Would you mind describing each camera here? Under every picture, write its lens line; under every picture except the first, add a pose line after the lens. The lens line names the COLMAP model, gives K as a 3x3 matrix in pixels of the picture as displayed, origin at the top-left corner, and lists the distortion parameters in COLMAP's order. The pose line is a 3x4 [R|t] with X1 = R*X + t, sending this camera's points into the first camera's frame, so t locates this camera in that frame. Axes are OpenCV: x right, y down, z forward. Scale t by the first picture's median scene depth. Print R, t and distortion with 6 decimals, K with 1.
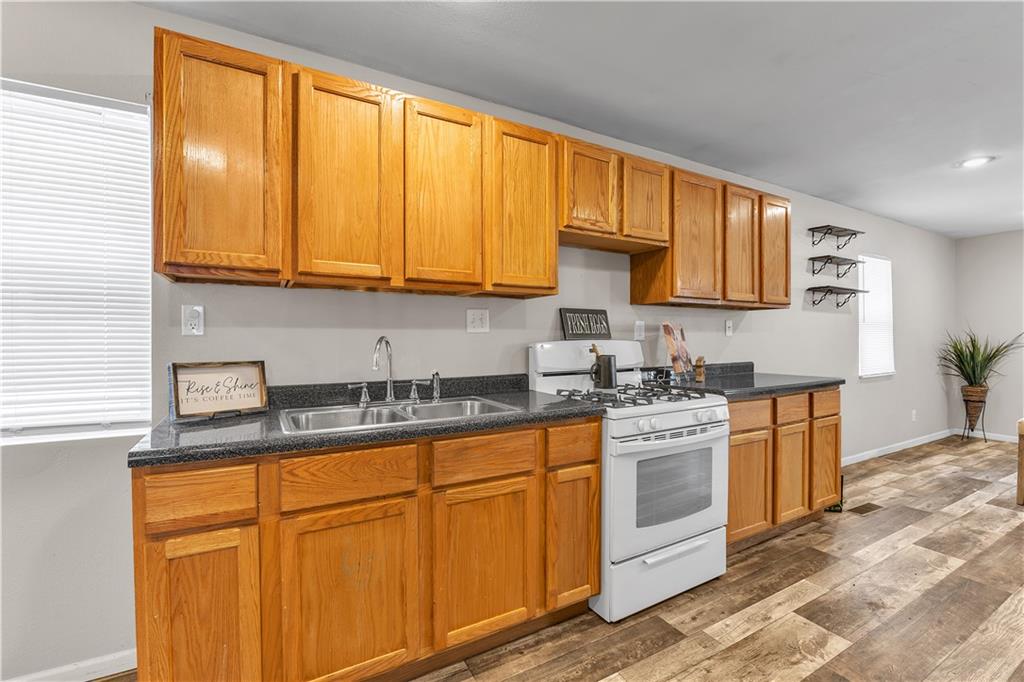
lens RADIAL K [[448.0, 0, 514.1], [0, 448.0, 348.1], [0, 0, 1]] dist [-0.017549, 0.000479]
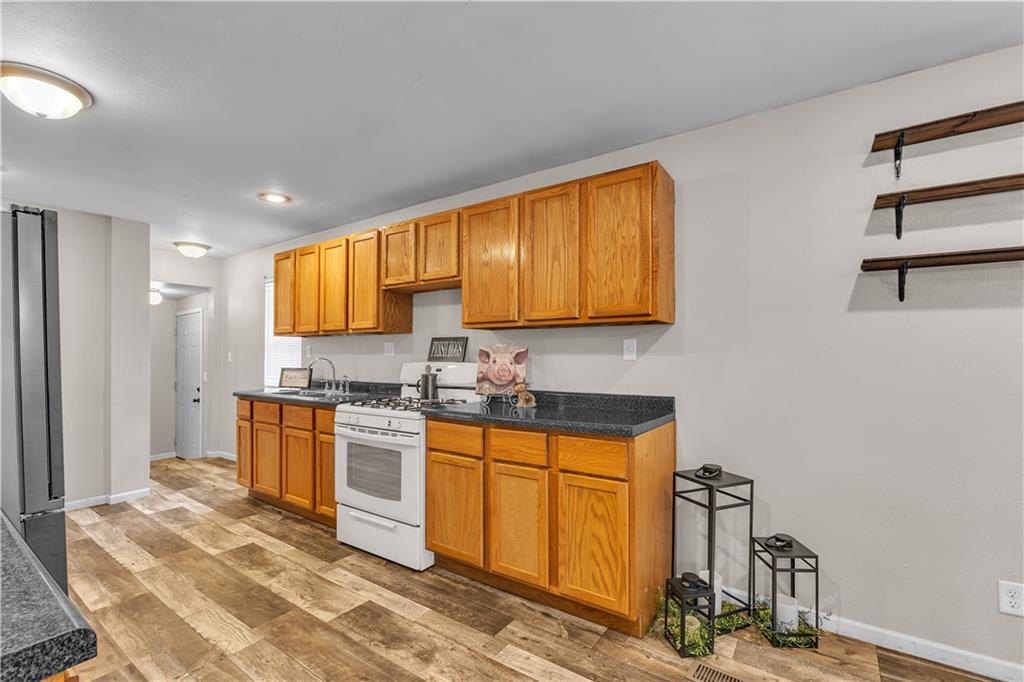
lens RADIAL K [[448.0, 0, 506.3], [0, 448.0, 351.1], [0, 0, 1]] dist [-0.017549, 0.000479]
pose [[0.425614, -0.006239, -0.904883, 1.809384], [-0.018279, 0.999713, -0.015490, -0.040418], [0.904720, 0.023134, 0.425378, 0.804313]]
